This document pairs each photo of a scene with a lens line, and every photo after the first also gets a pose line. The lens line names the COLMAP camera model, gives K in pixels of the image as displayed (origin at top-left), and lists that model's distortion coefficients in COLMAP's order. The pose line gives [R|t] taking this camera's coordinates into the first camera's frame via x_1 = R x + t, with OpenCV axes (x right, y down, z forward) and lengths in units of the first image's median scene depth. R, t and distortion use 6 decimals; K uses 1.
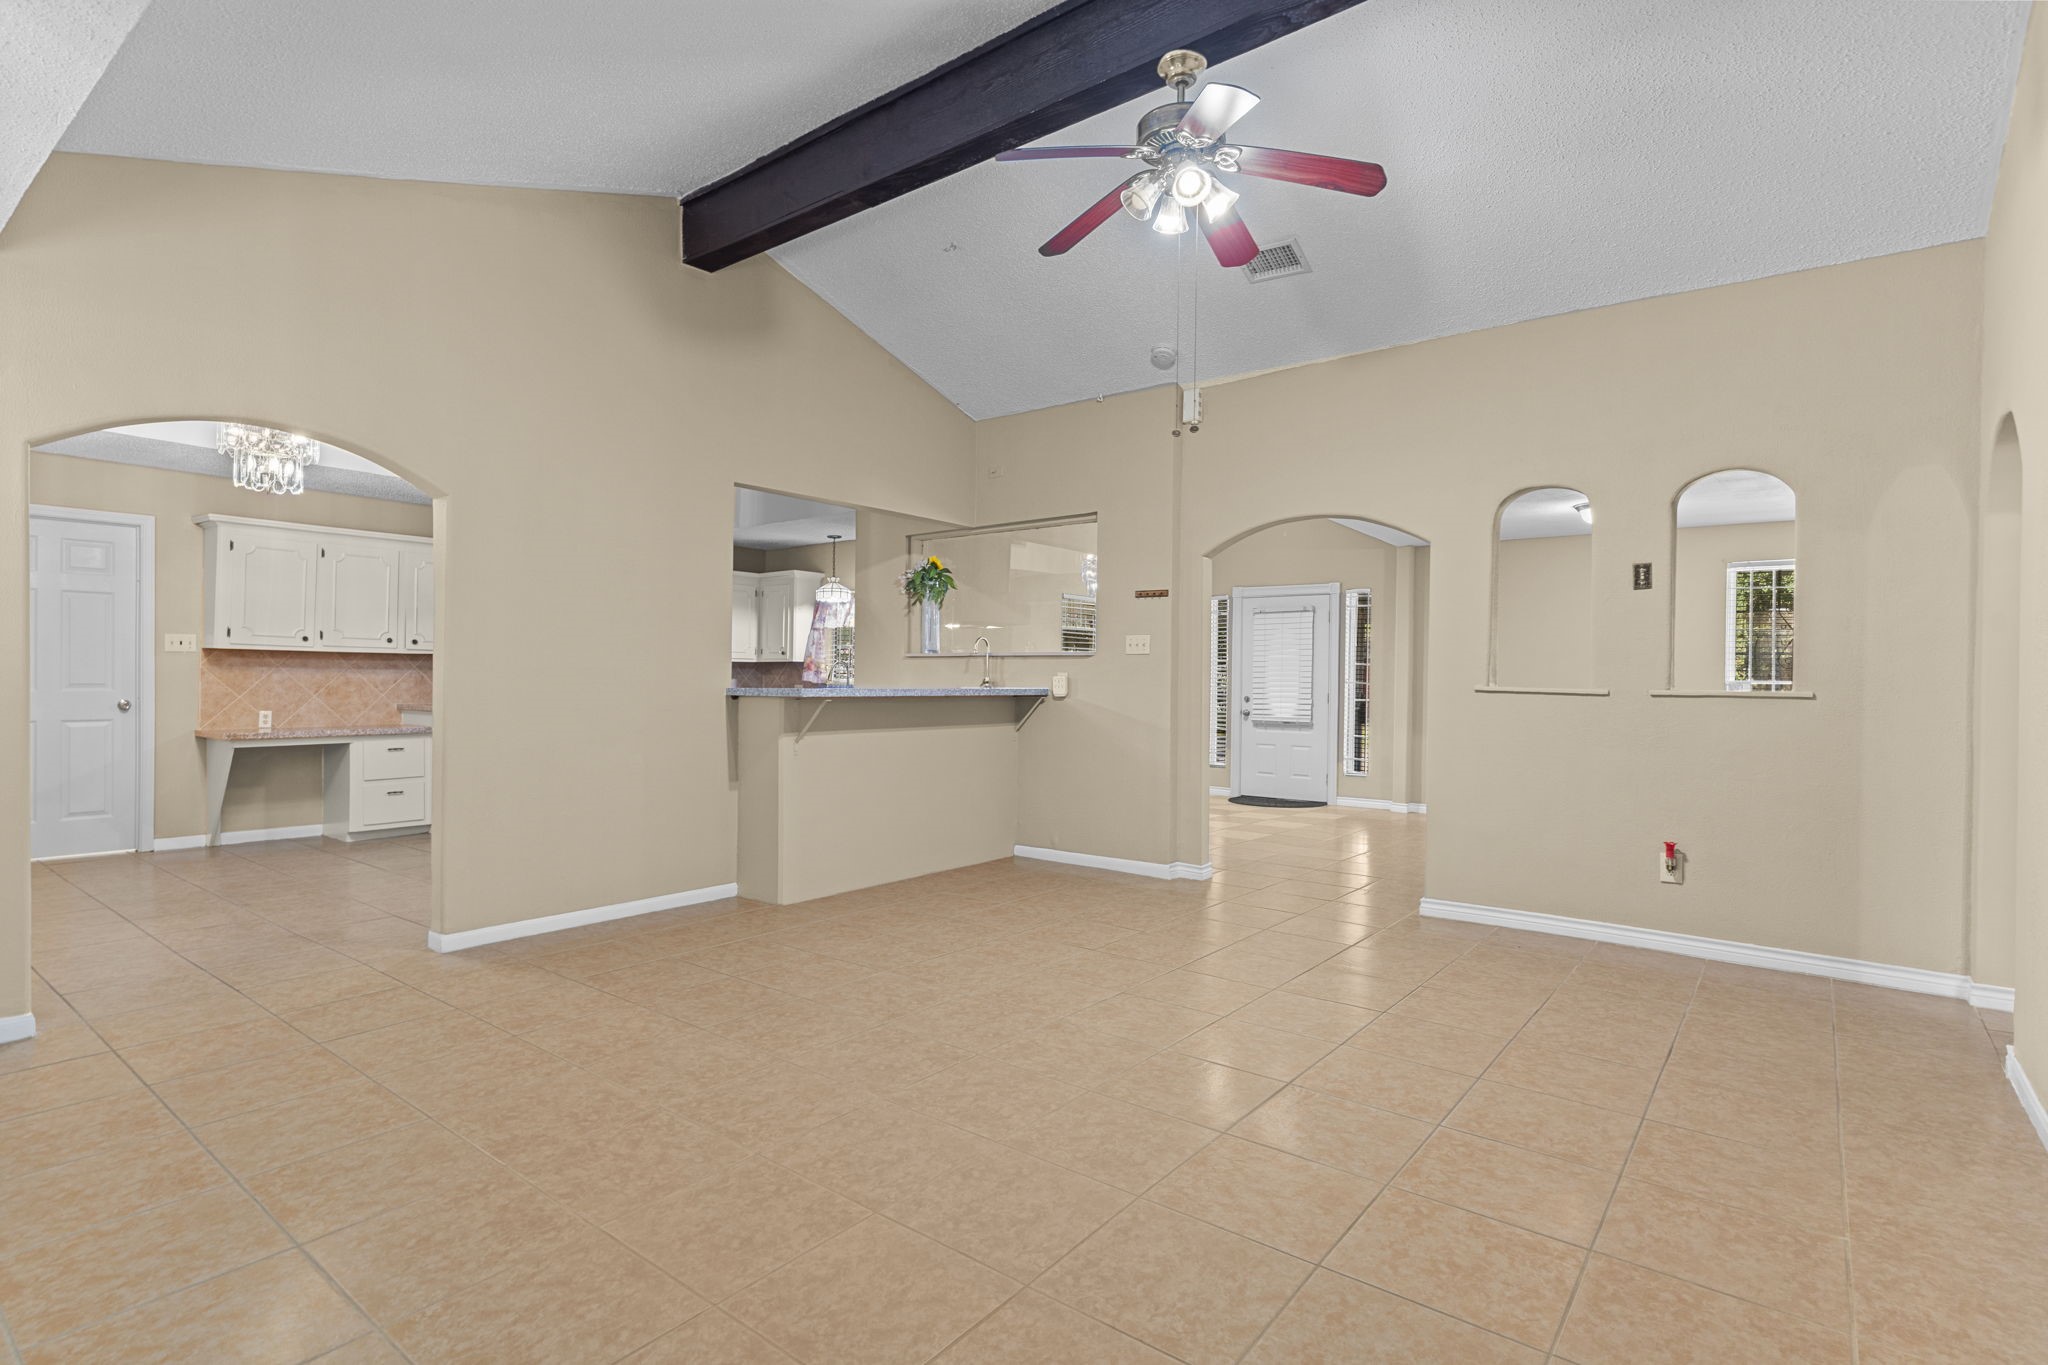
lens RADIAL K [[1002.3, 0, 1022.5], [0, 1002.3, 688.7], [0, 0, 1]] dist [-0.004381, -0.000904]
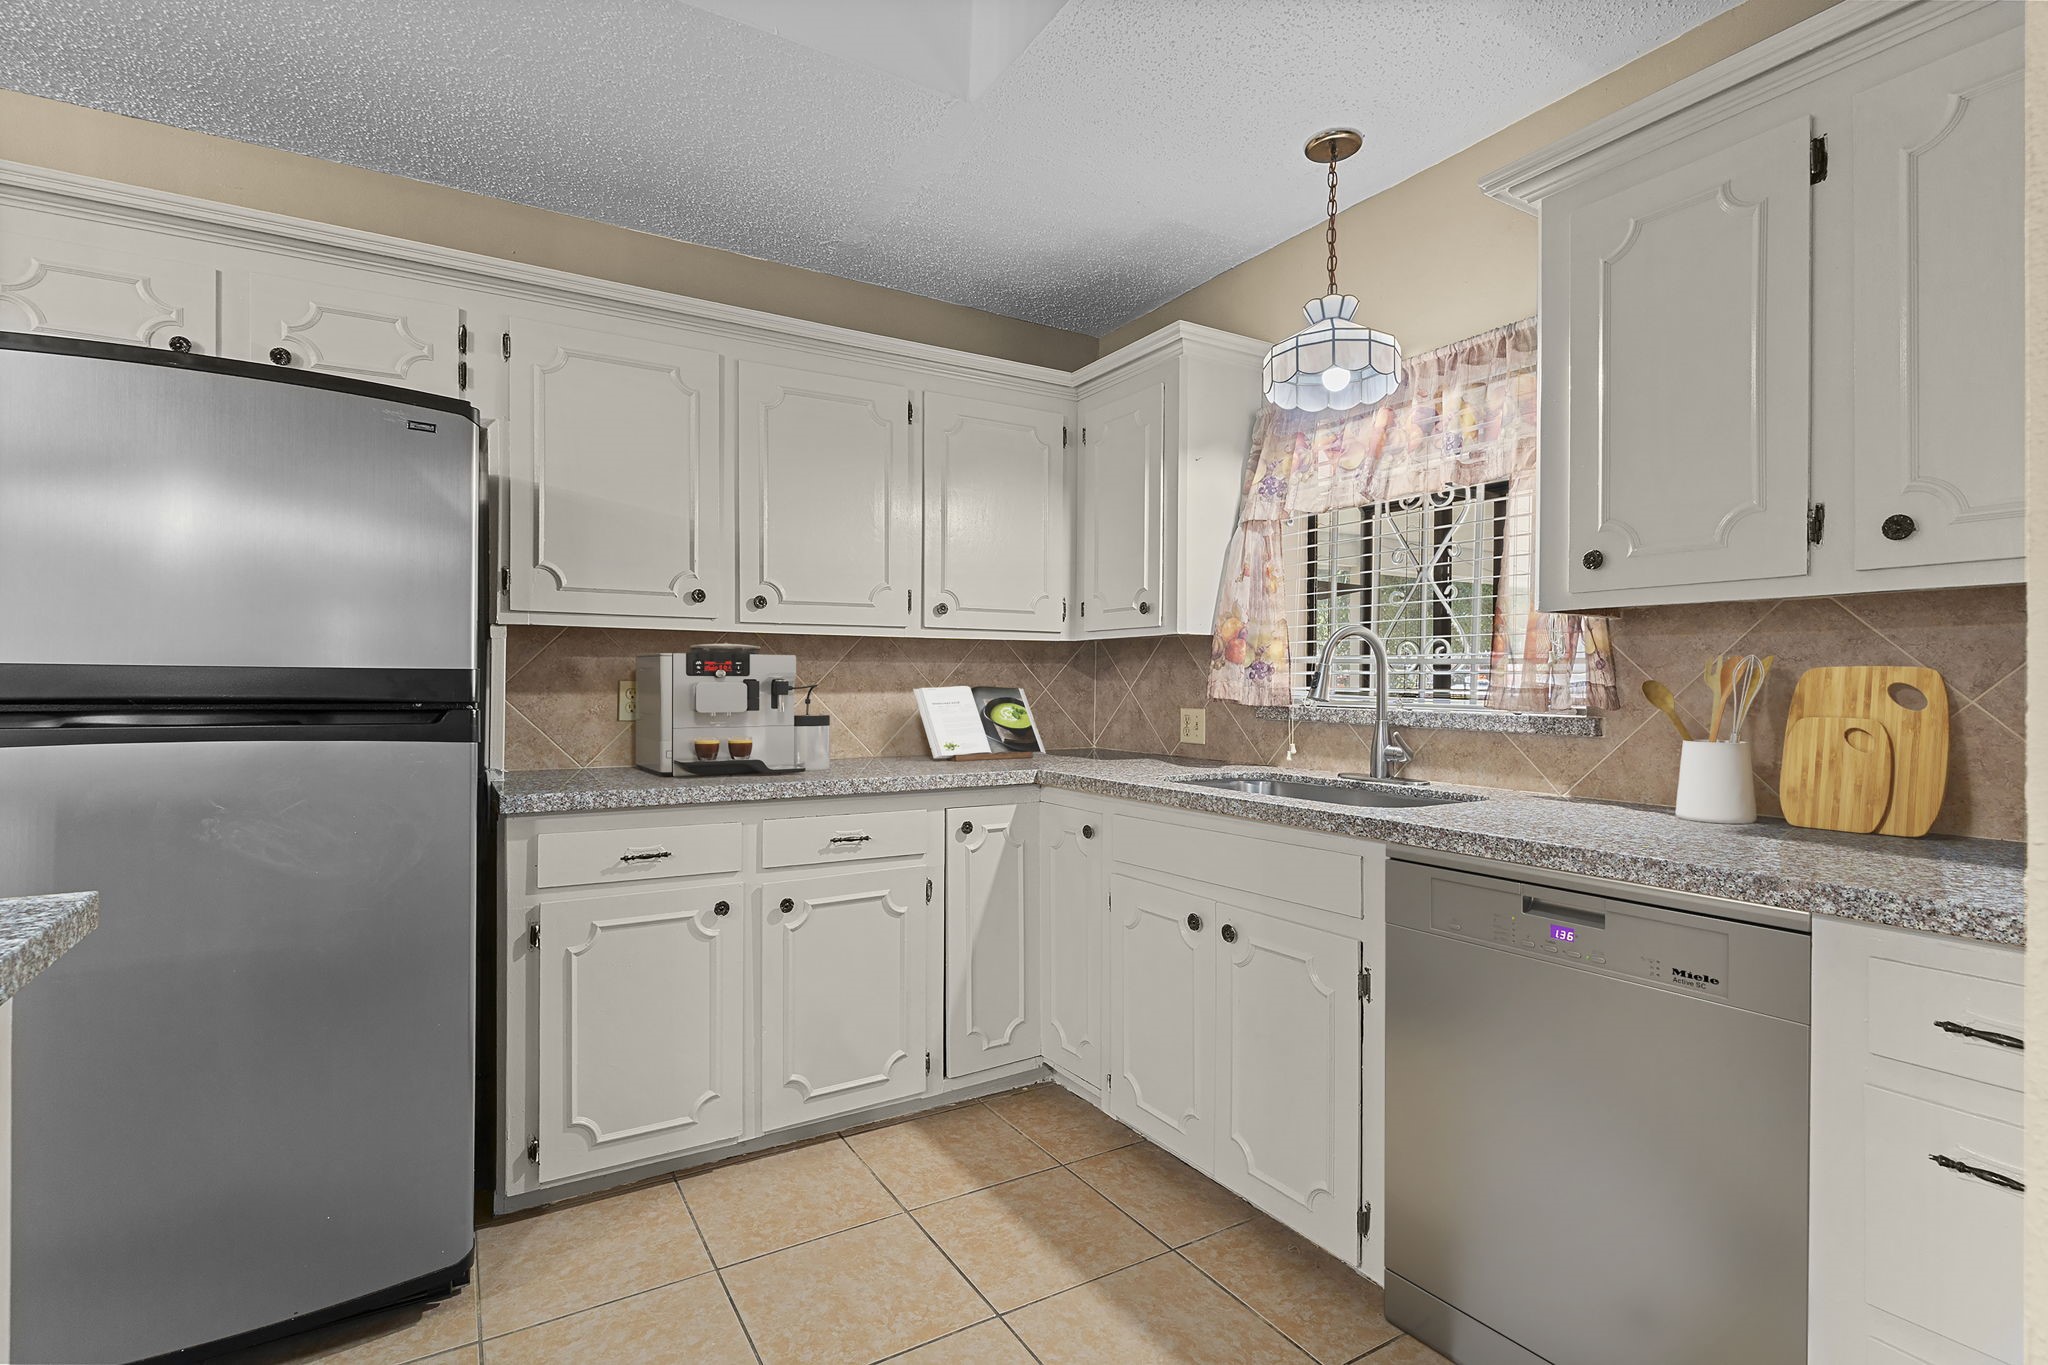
lens RADIAL K [[966.2, 0, 1024.0], [0, 966.2, 682.5], [0, 0, 1]] dist [0.002856, 0.000503]
pose [[0.932773, -0.006857, -0.360399, -0.223078], [0.002966, 0.999931, -0.011349, -0.012643], [0.360452, 0.009517, 0.932729, 0.950384]]
